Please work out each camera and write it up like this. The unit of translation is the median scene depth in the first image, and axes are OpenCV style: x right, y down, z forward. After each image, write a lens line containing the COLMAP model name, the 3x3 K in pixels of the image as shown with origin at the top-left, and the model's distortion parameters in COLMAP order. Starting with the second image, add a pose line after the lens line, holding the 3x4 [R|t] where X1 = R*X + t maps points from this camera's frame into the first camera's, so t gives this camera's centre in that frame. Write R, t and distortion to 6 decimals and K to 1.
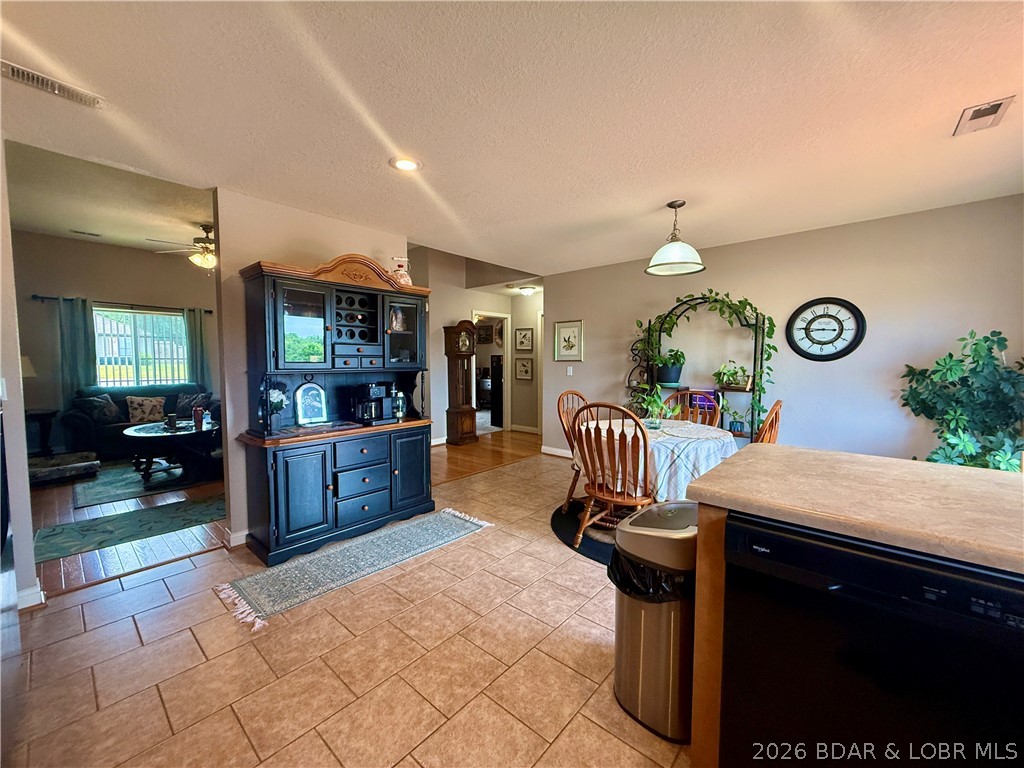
lens RADIAL K [[409.6, 0, 510.0], [0, 409.6, 383.7], [0, 0, 1]] dist [-0.000310, 0.000553]
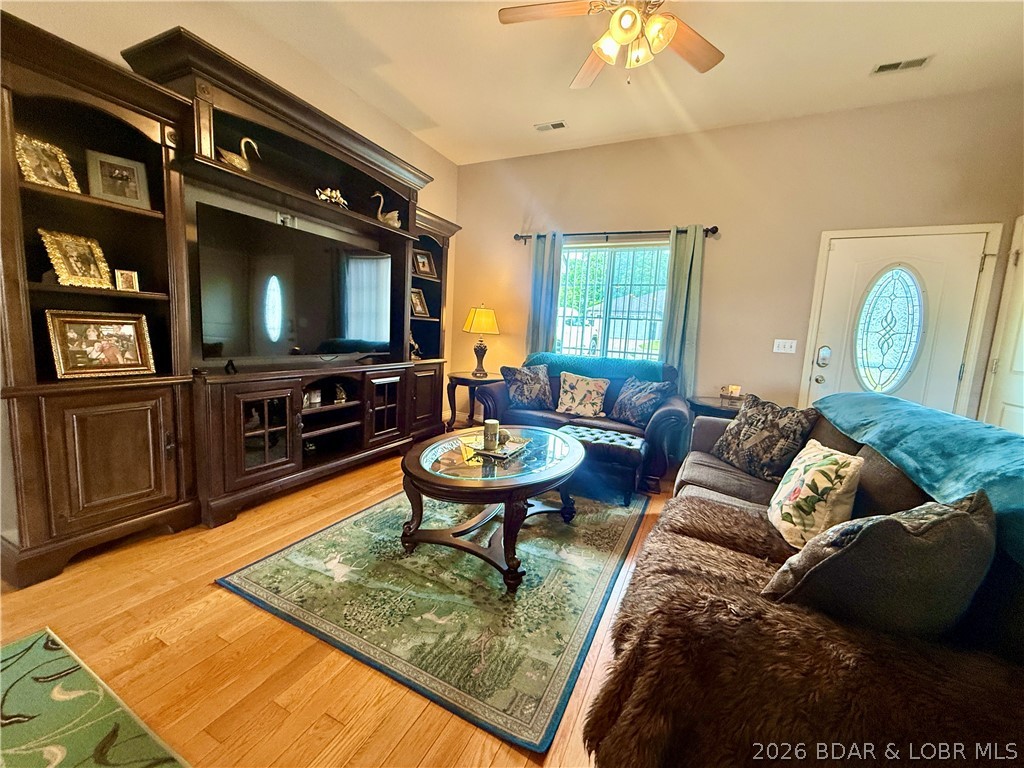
lens RADIAL K [[409.6, 0, 509.2], [0, 409.6, 382.8], [0, 0, 1]] dist [-0.000310, 0.000553]
pose [[0.270656, 0.138249, -0.952698, -0.500055], [-0.109545, 0.987629, 0.112197, -0.022857], [0.956423, 0.073996, 0.282452, 1.110256]]
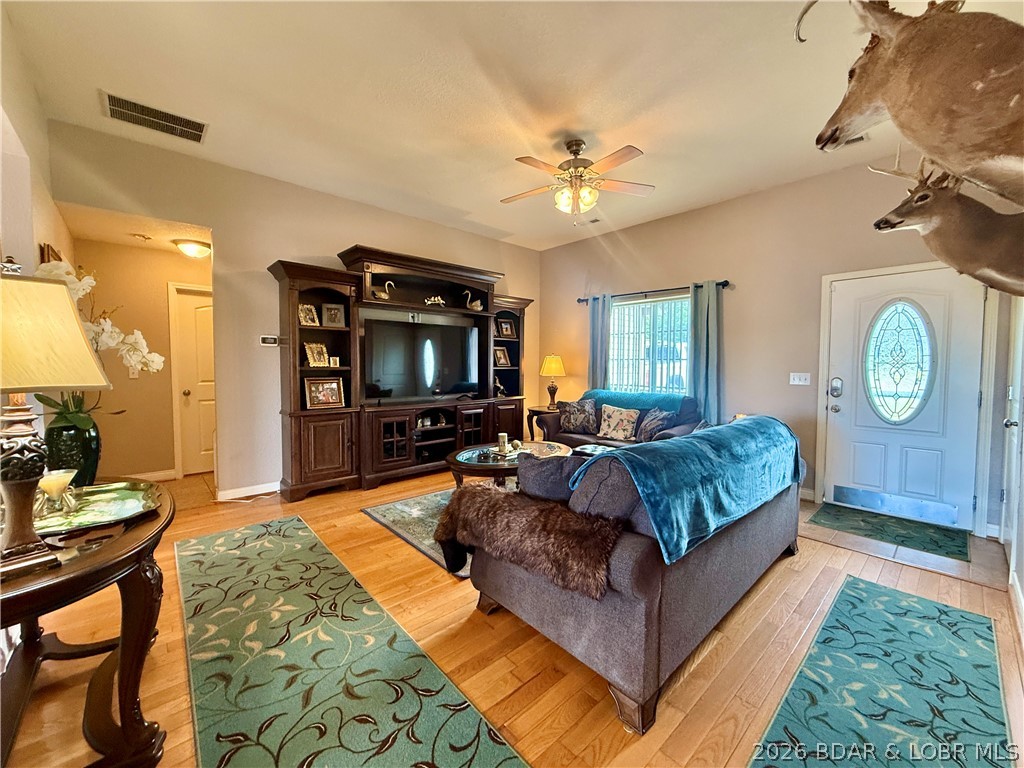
lens RADIAL K [[409.6, 0, 509.1], [0, 409.6, 381.9], [0, 0, 1]] dist [-0.000310, 0.000553]
pose [[-0.109920, 0.047015, -0.992828, -0.130811], [-0.061294, 0.996659, 0.053983, -0.071815], [0.992049, 0.066788, -0.106671, 1.351988]]
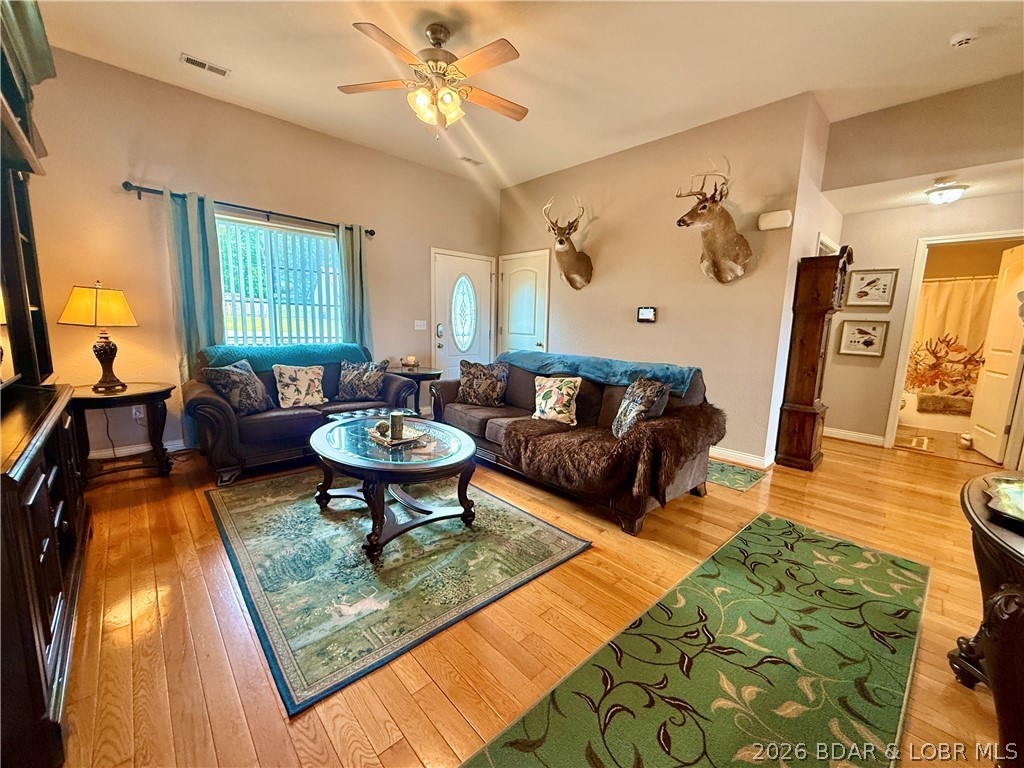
lens RADIAL K [[409.6, 0, 510.5], [0, 409.6, 382.9], [0, 0, 1]] dist [-0.000310, 0.000553]
pose [[0.994936, 0.043770, -0.090484, -0.806552], [-0.035428, 0.995145, 0.091825, -0.014249], [0.094064, -0.088154, 0.991656, 0.657062]]
